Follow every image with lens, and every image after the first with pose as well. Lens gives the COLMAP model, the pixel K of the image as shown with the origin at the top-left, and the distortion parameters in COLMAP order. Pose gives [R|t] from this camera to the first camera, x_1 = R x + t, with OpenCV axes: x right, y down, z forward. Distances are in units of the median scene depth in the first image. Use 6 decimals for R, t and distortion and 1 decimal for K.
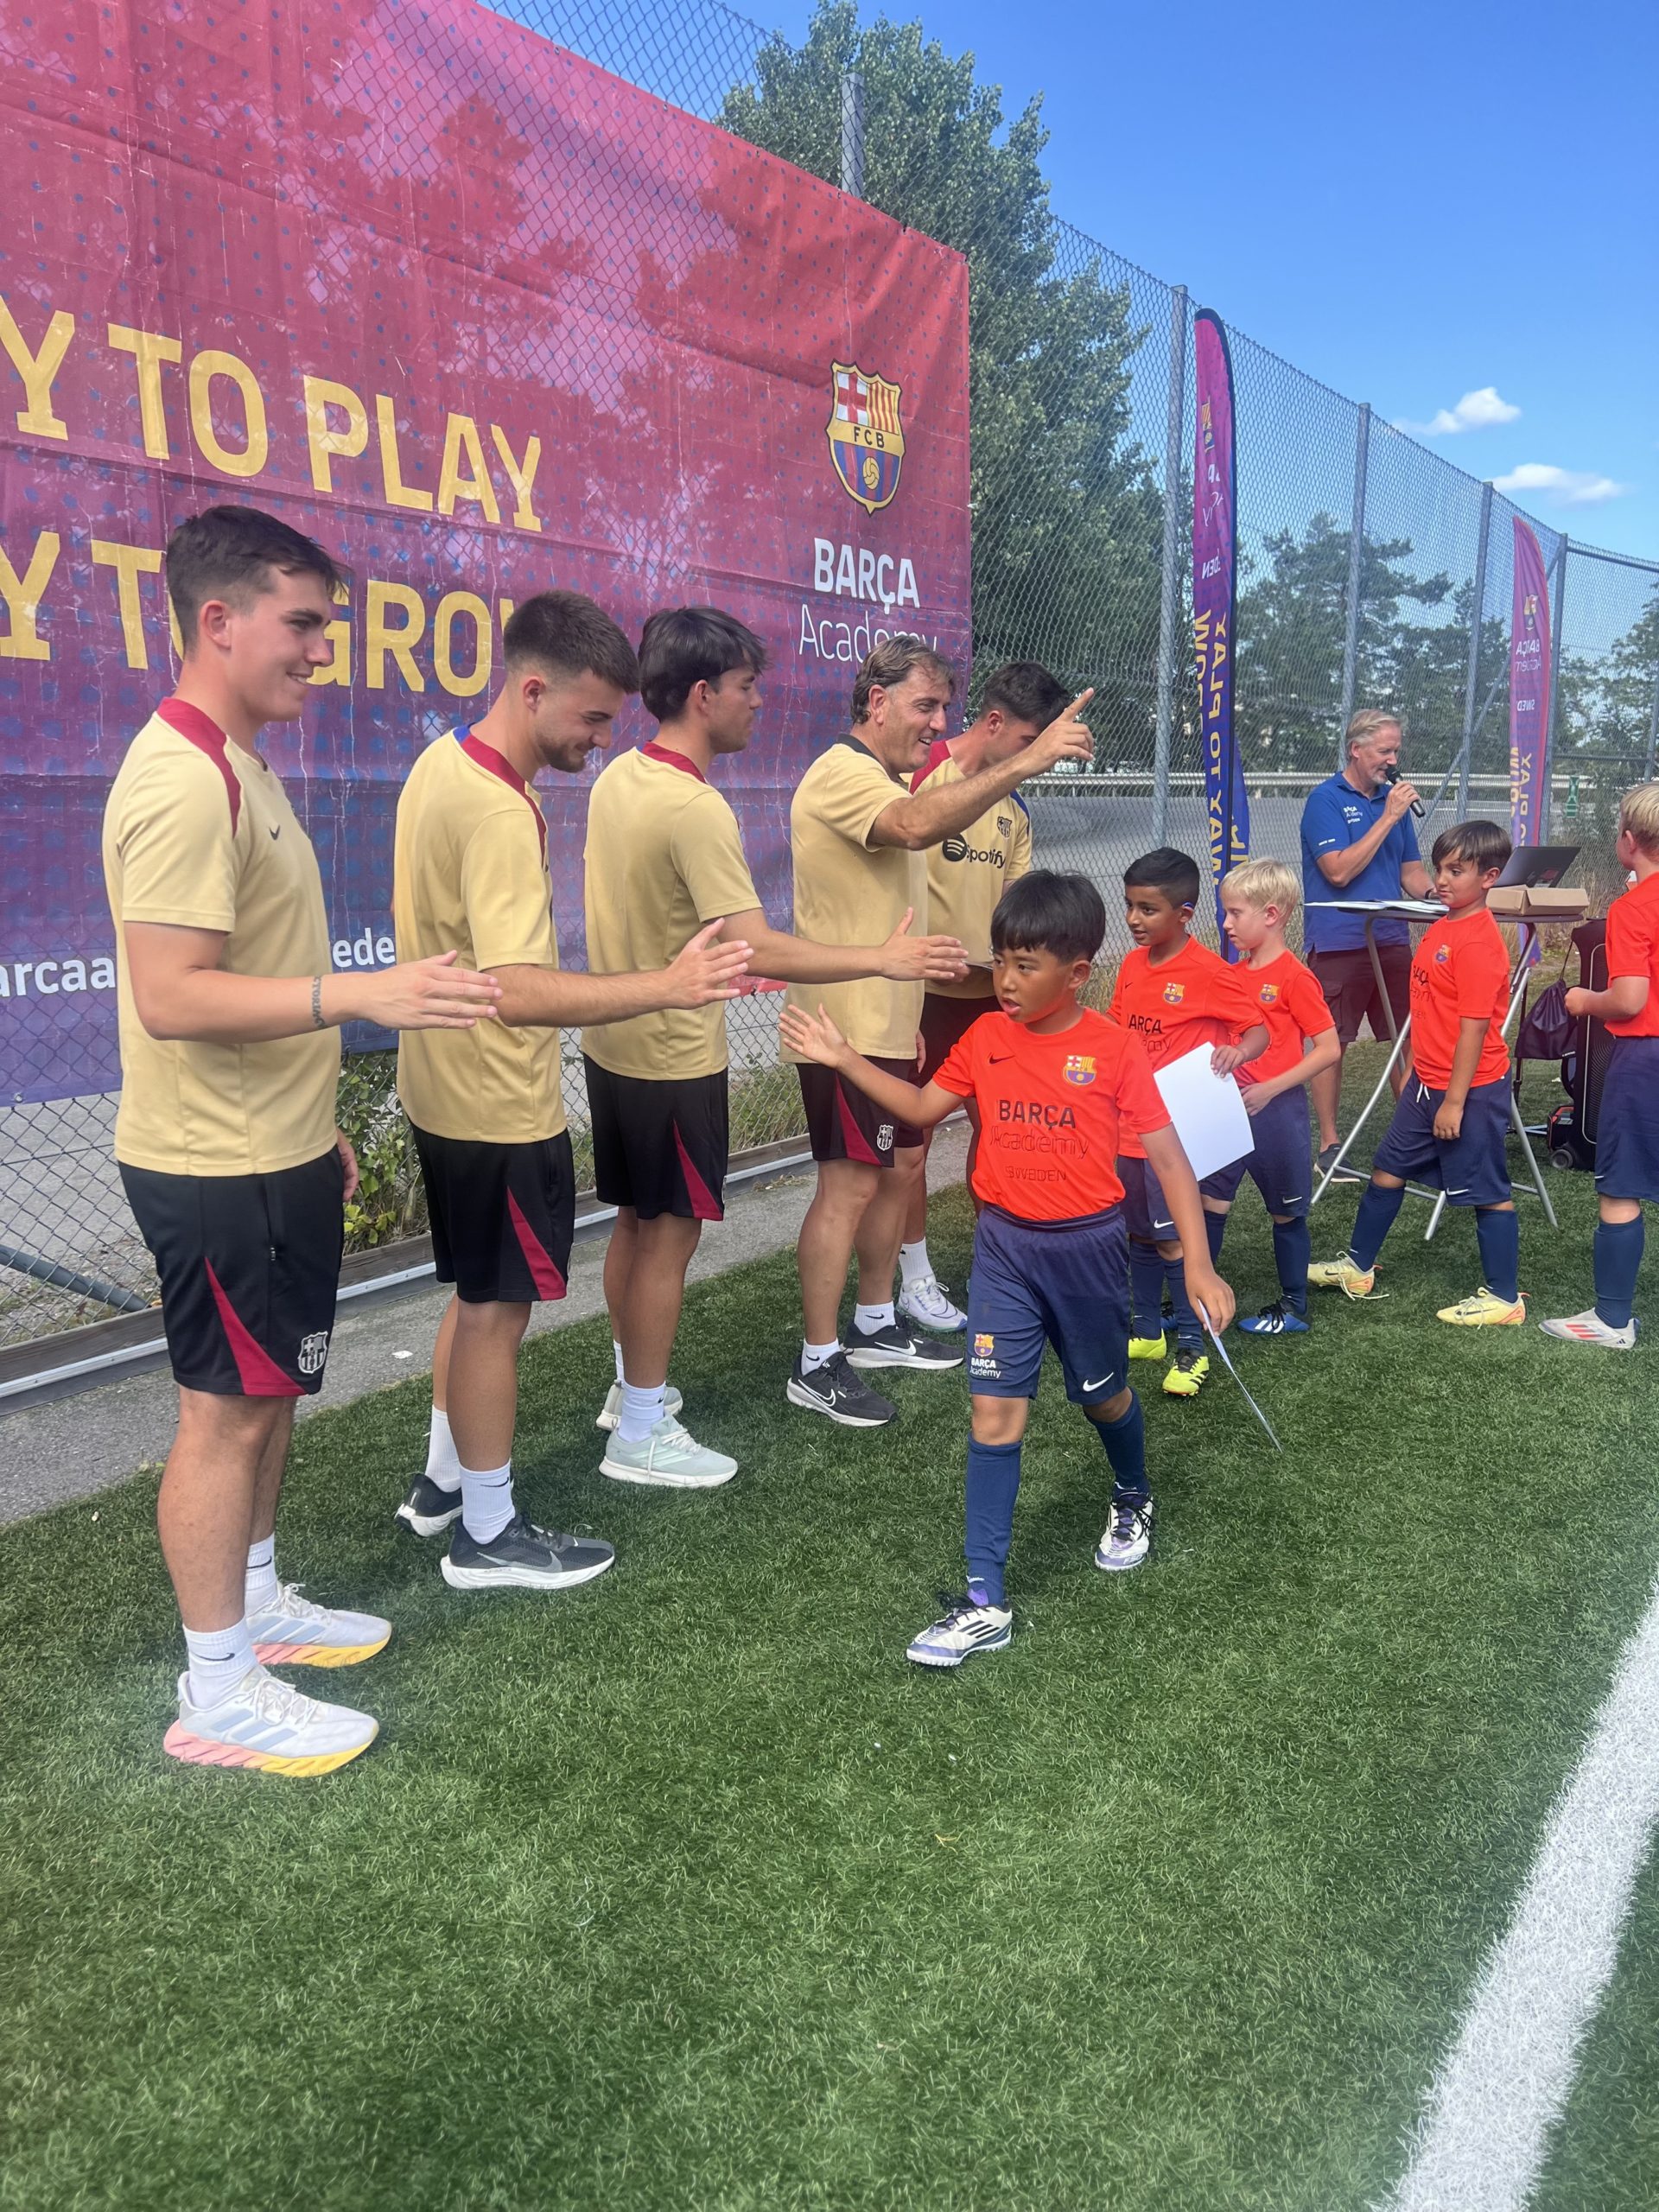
lens RADIAL K [[1626.7, 0, 836.8], [0, 1626.7, 1116.8], [0, 0, 1]] dist [0.032194, -0.035501]
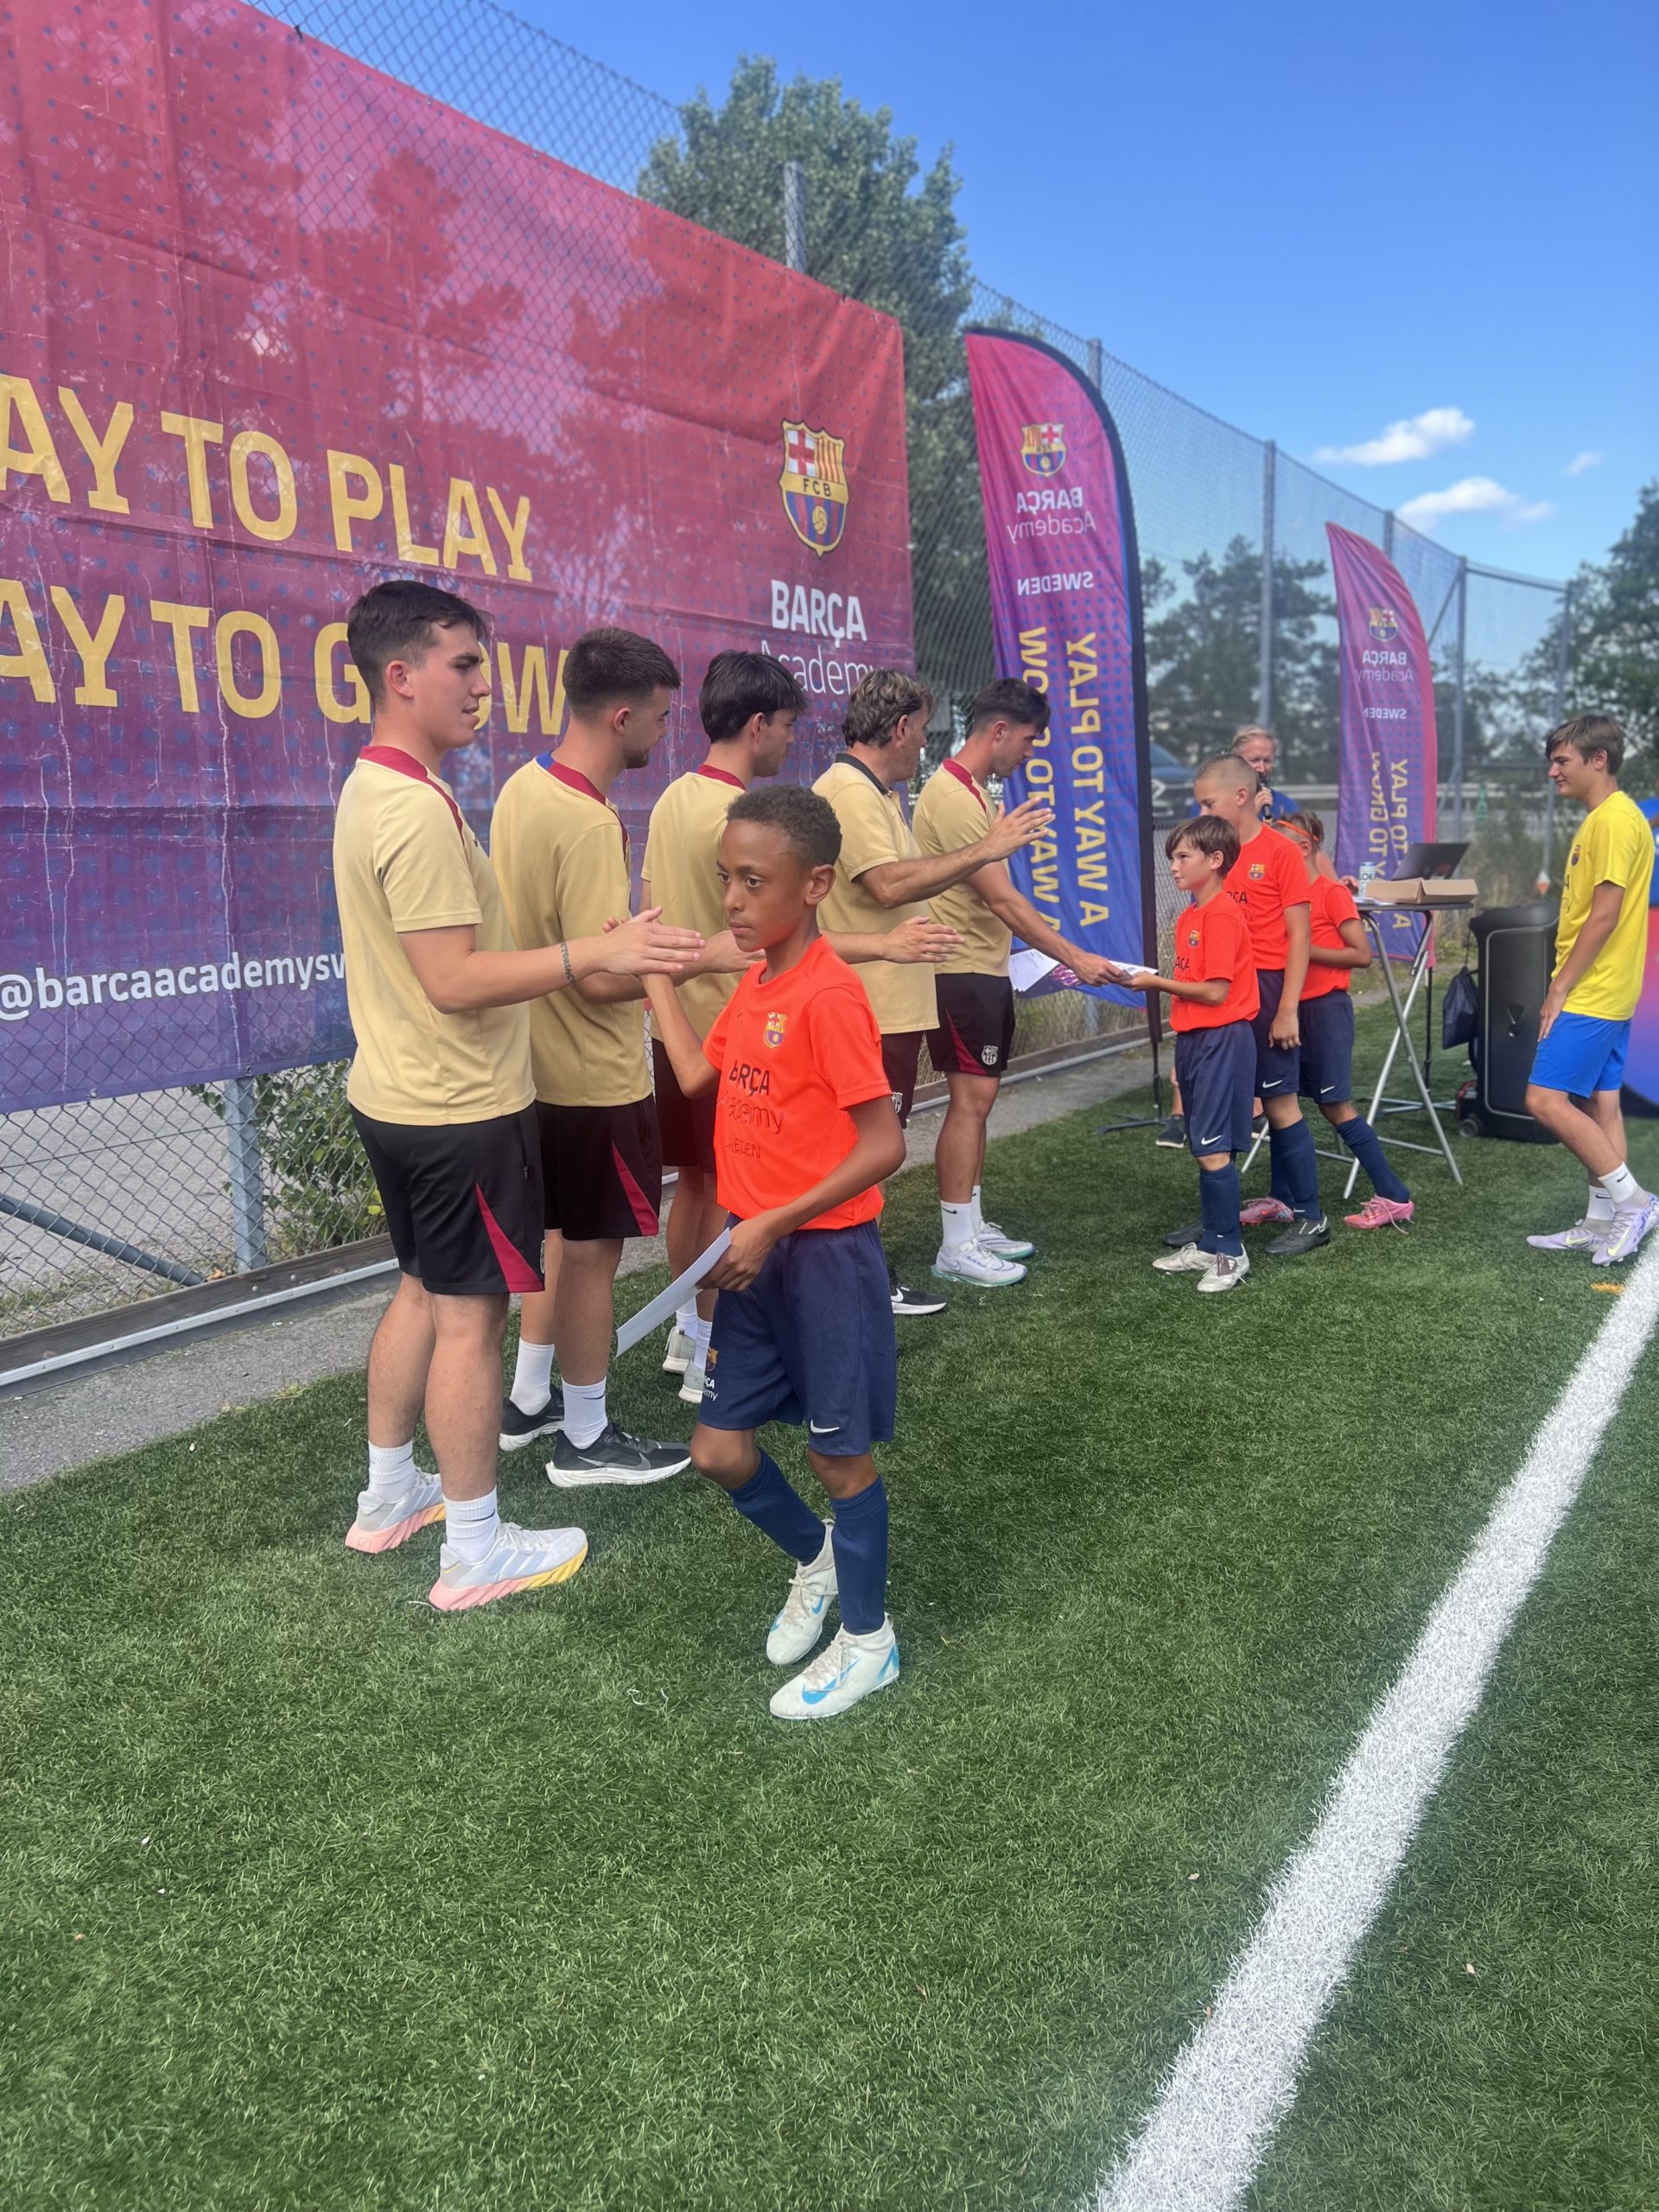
lens RADIAL K [[1630.9, 0, 829.5], [0, 1630.9, 1106.0], [0, 0, 1]] dist [0.013135, -0.004337]
pose [[0.999103, -0.029195, 0.030686, -0.029001], [0.029859, 0.999324, -0.021426, 0.035760], [-0.030040, 0.022323, 0.999299, -0.137172]]
